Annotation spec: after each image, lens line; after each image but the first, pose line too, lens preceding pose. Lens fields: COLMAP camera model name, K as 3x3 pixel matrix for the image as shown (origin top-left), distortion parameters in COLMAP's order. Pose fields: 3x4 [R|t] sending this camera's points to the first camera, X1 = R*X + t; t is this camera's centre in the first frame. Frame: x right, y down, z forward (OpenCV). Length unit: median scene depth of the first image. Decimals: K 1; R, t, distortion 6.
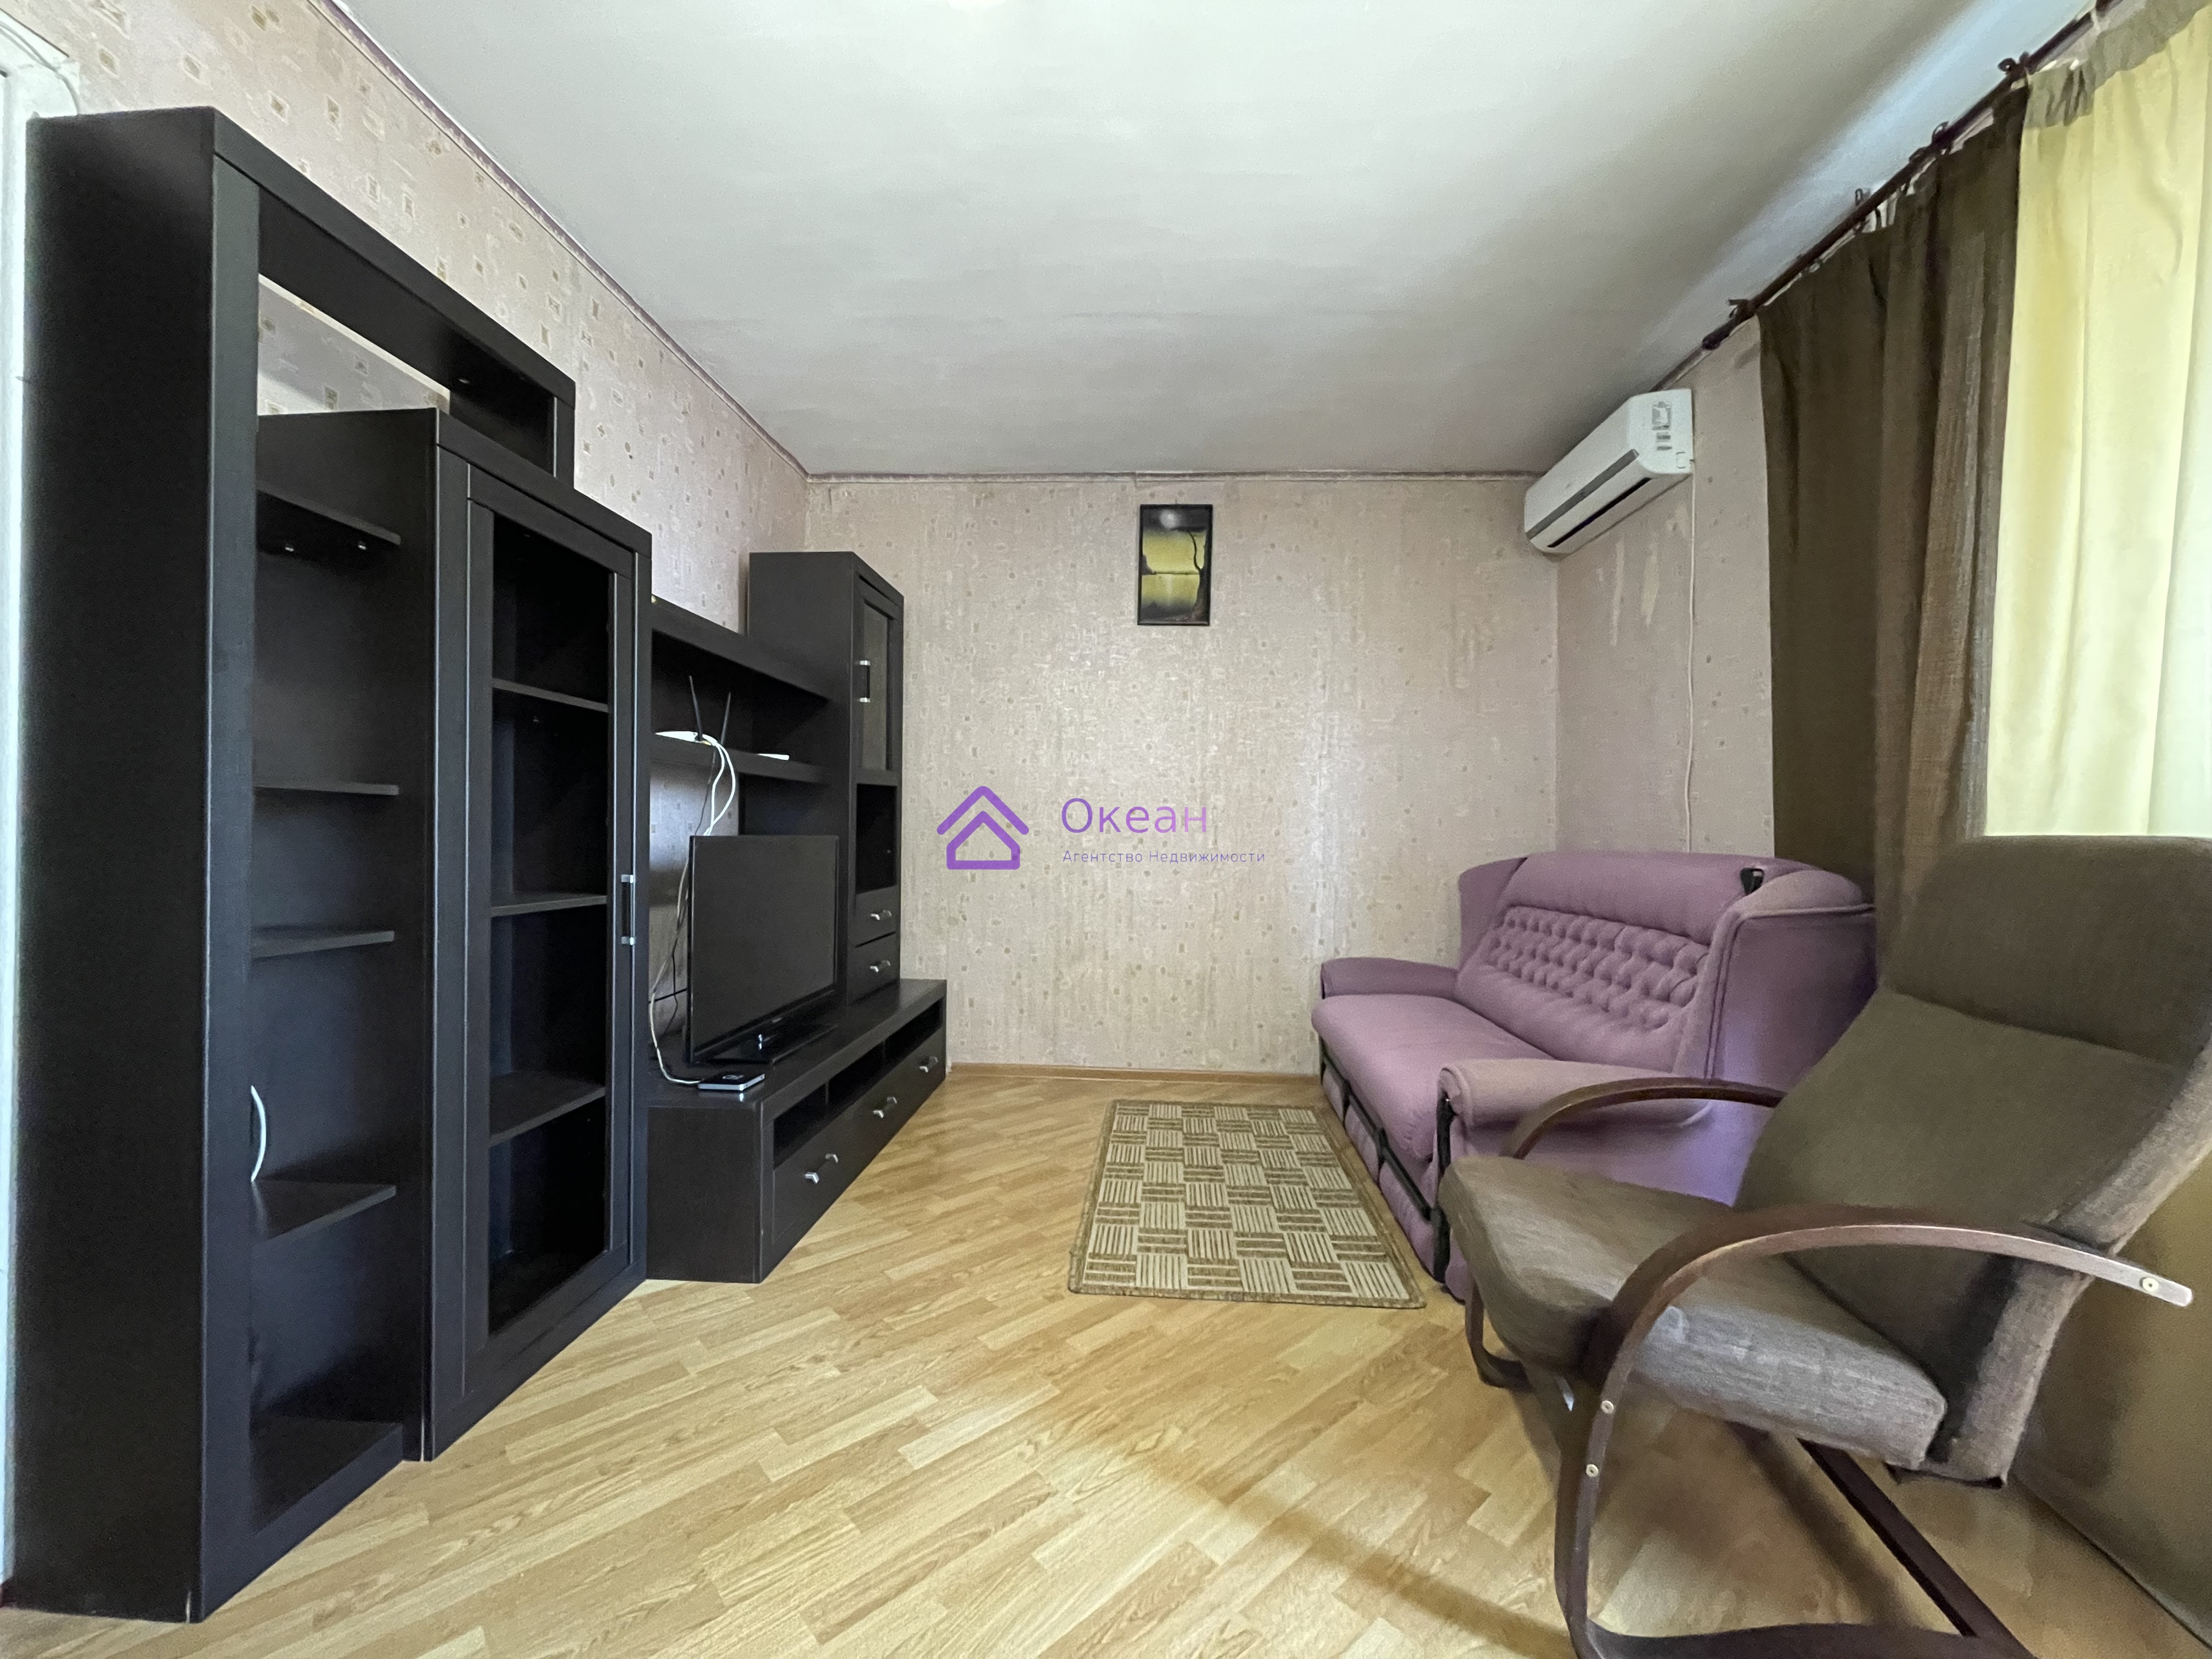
lens RADIAL K [[893.5, 0, 1103.9], [0, 893.5, 832.9], [0, 0, 1]] dist [-0.000232, -0.000665]
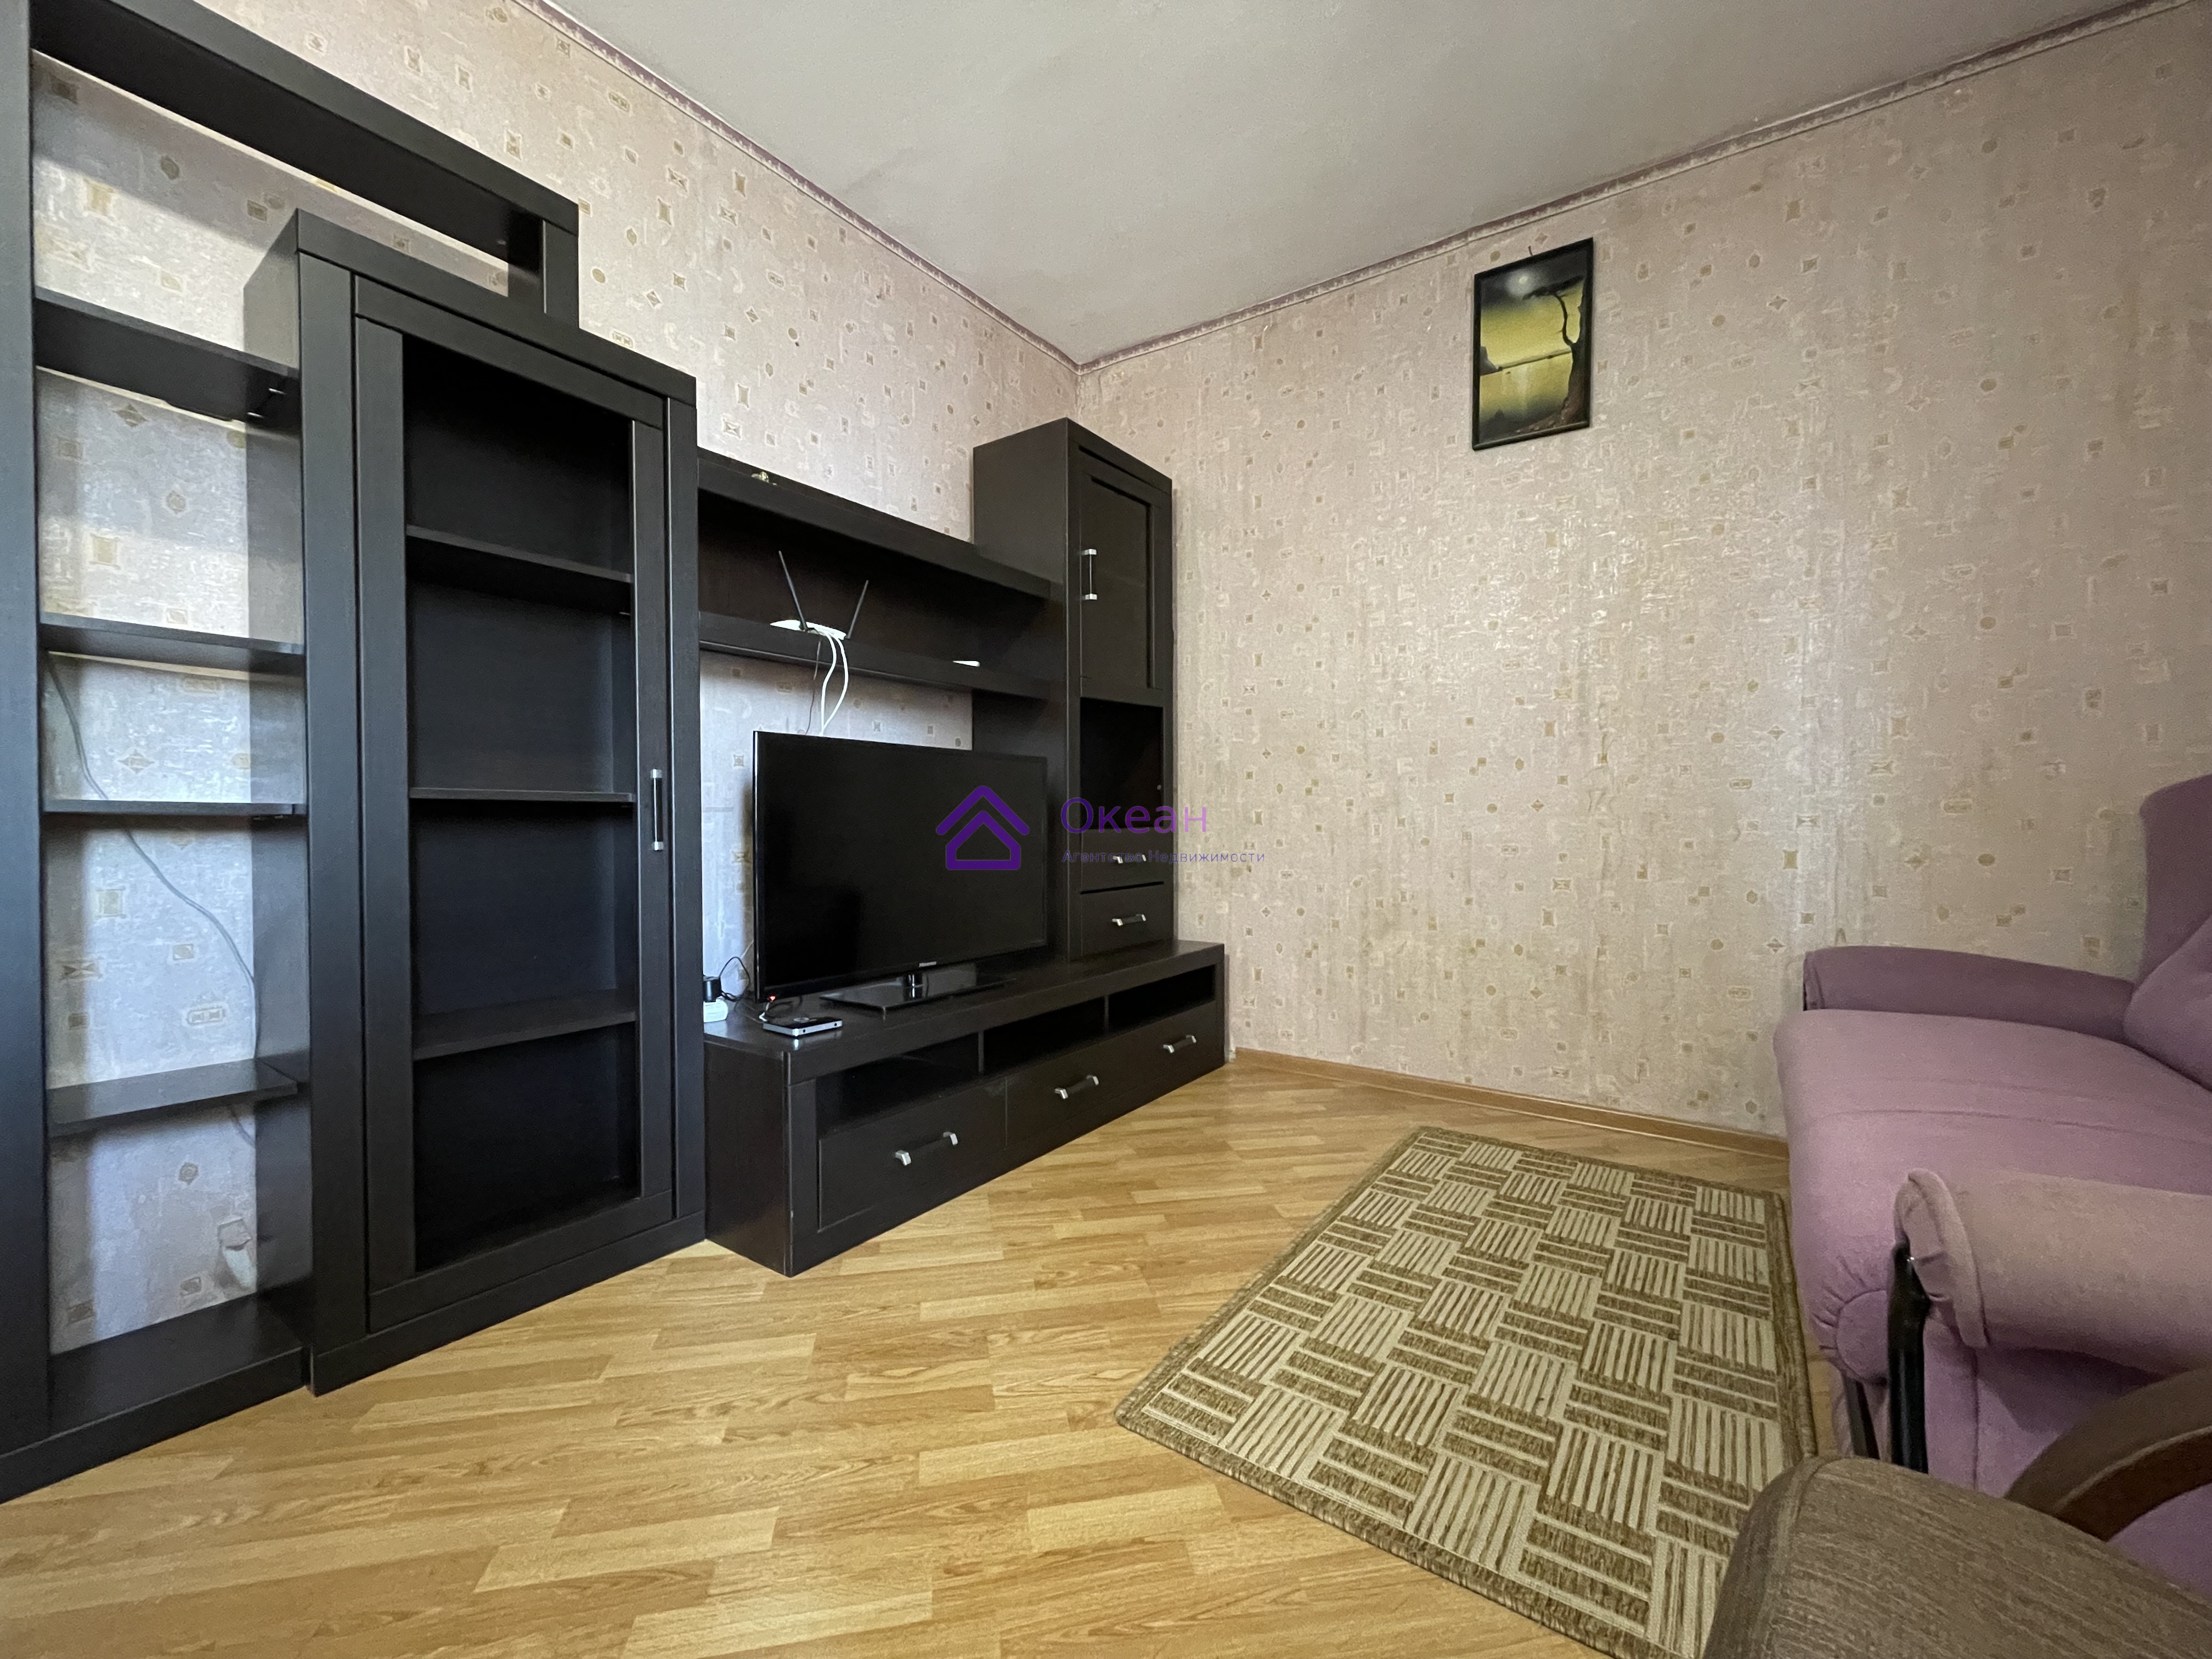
lens RADIAL K [[893.5, 0, 1102.9], [0, 893.5, 829.0], [0, 0, 1]] dist [-0.000232, -0.000665]
pose [[0.855796, -0.006040, -0.517278, 0.203533], [0.010758, 0.999923, 0.006121, 0.074307], [0.517202, -0.010803, 0.855795, 0.344746]]
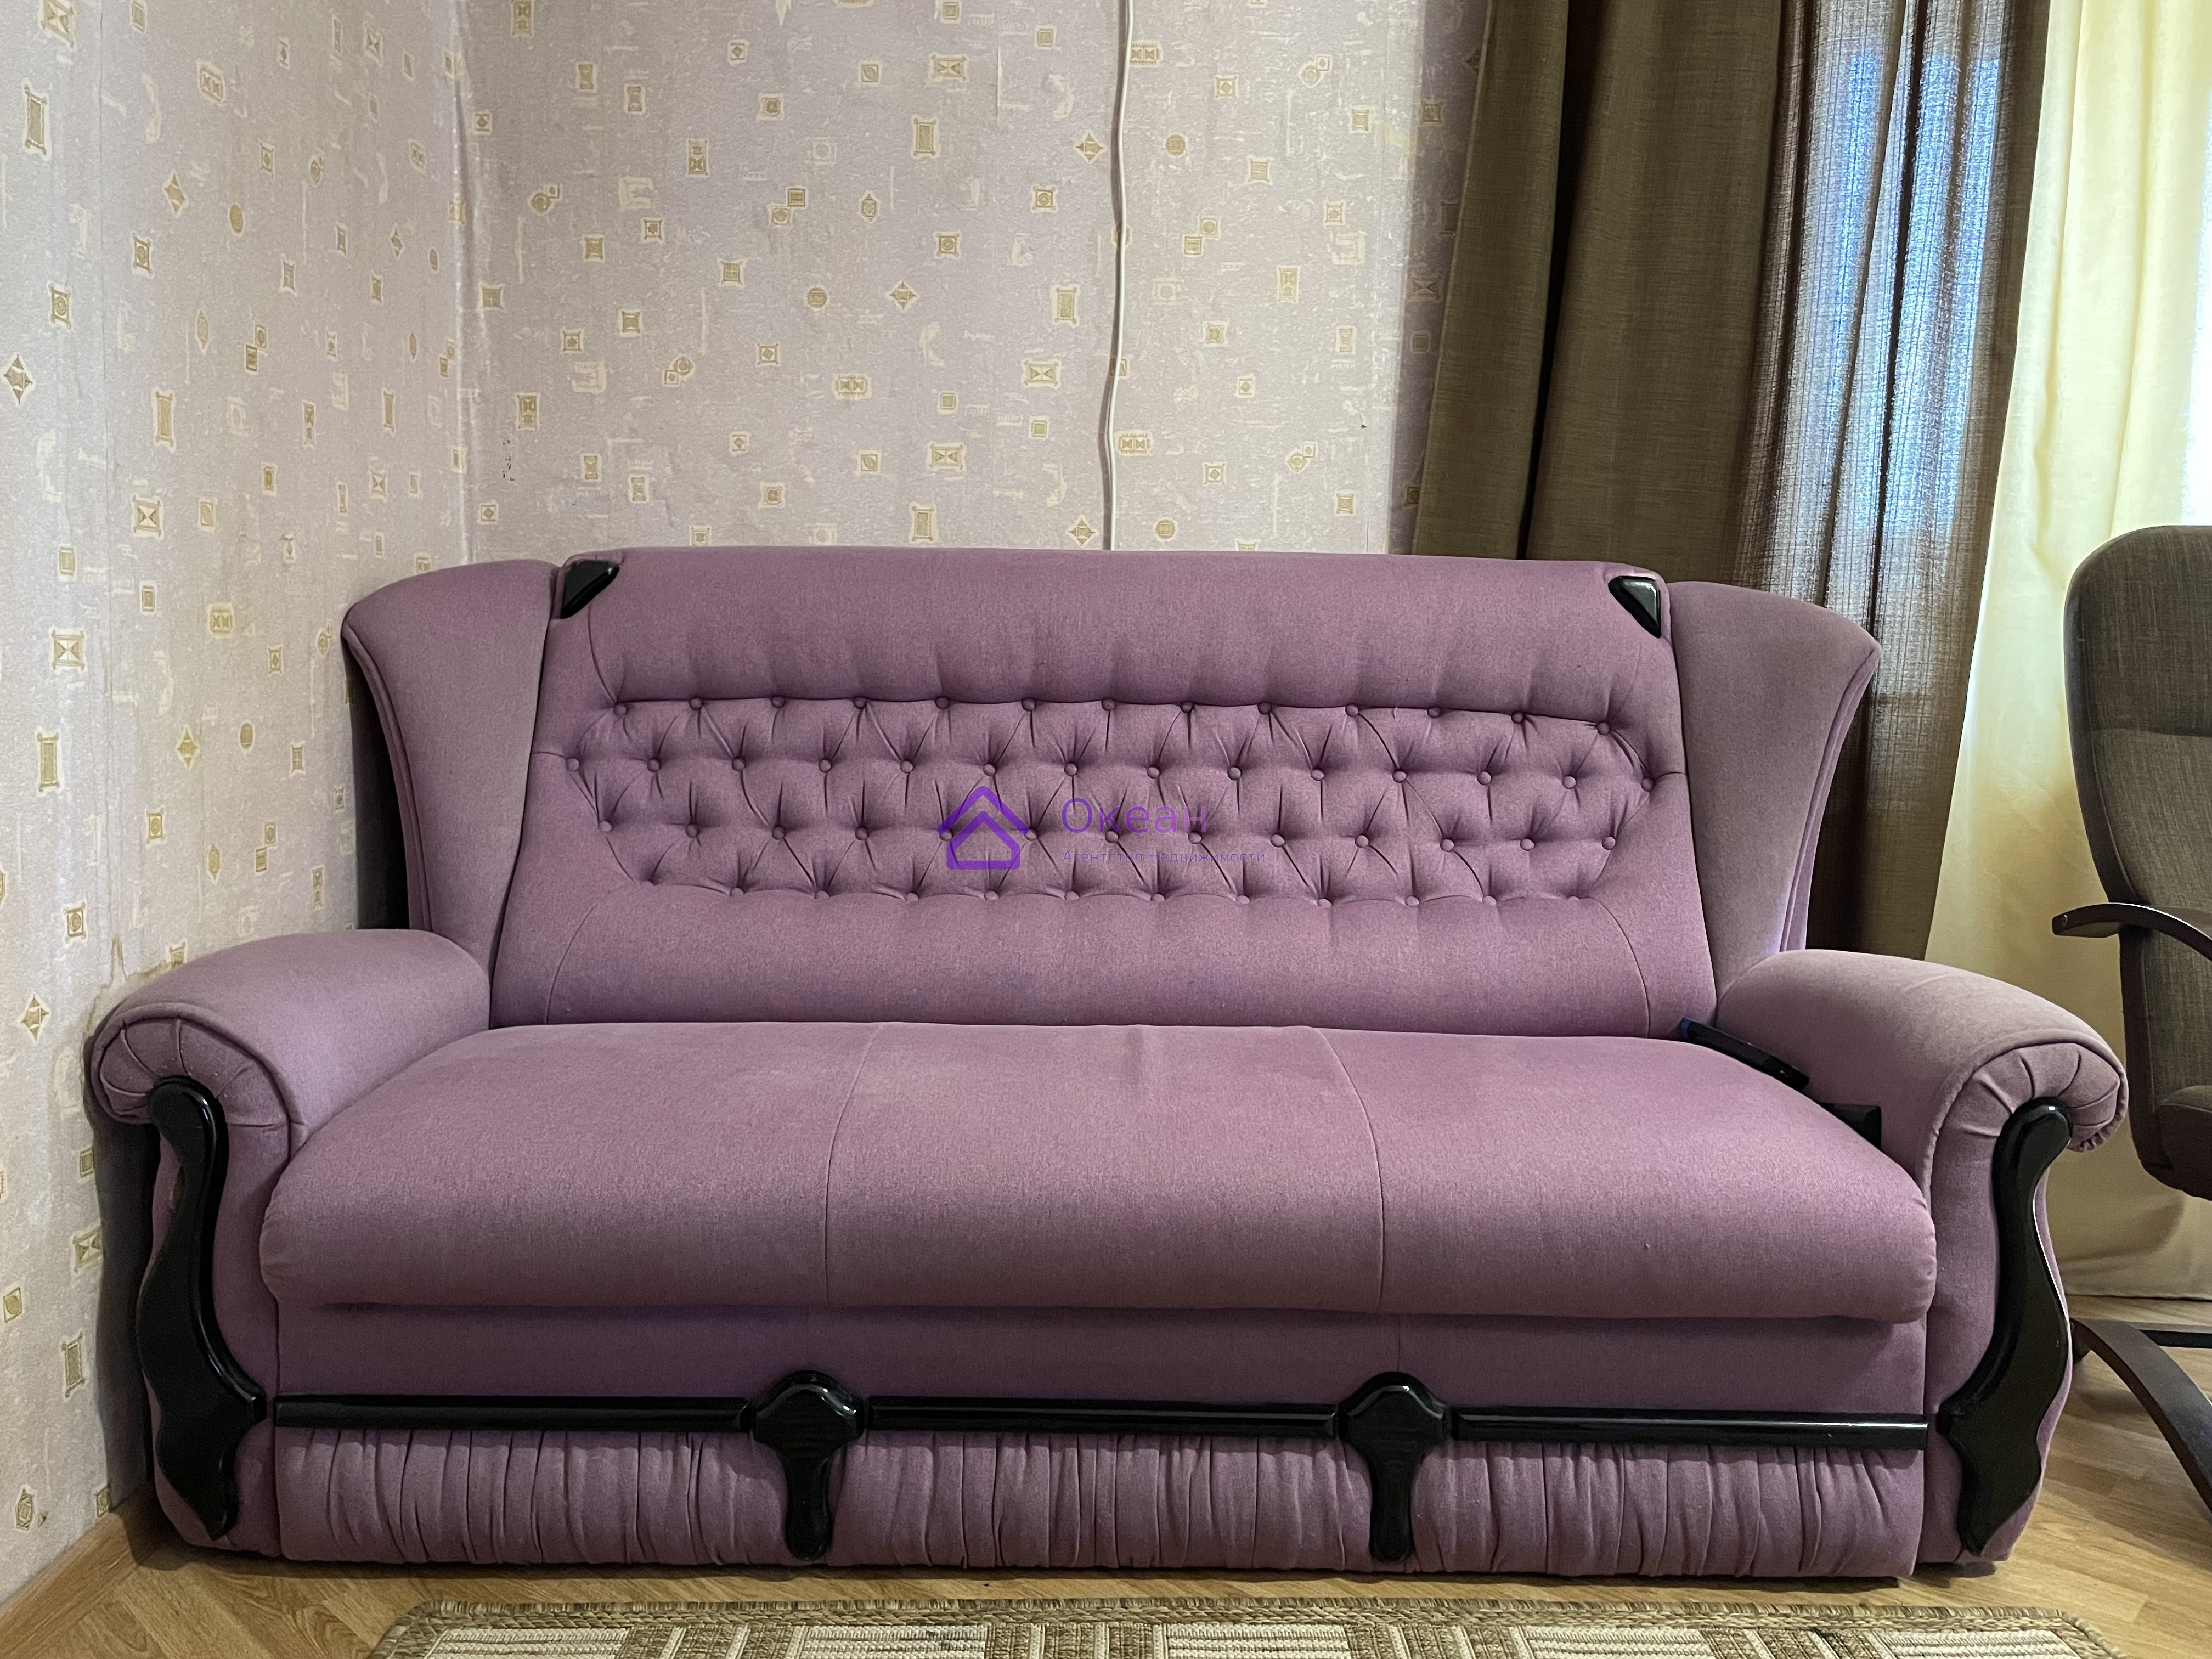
lens RADIAL K [[1625.0, 0, 1109.6], [0, 1625.0, 835.8], [0, 0, 1]] dist [0.034916, 0.000586]
pose [[-0.094613, -0.127158, 0.987360, -0.220851], [-0.026590, 0.991778, 0.125179, 0.060498], [-0.995159, -0.014411, -0.097216, 1.080666]]
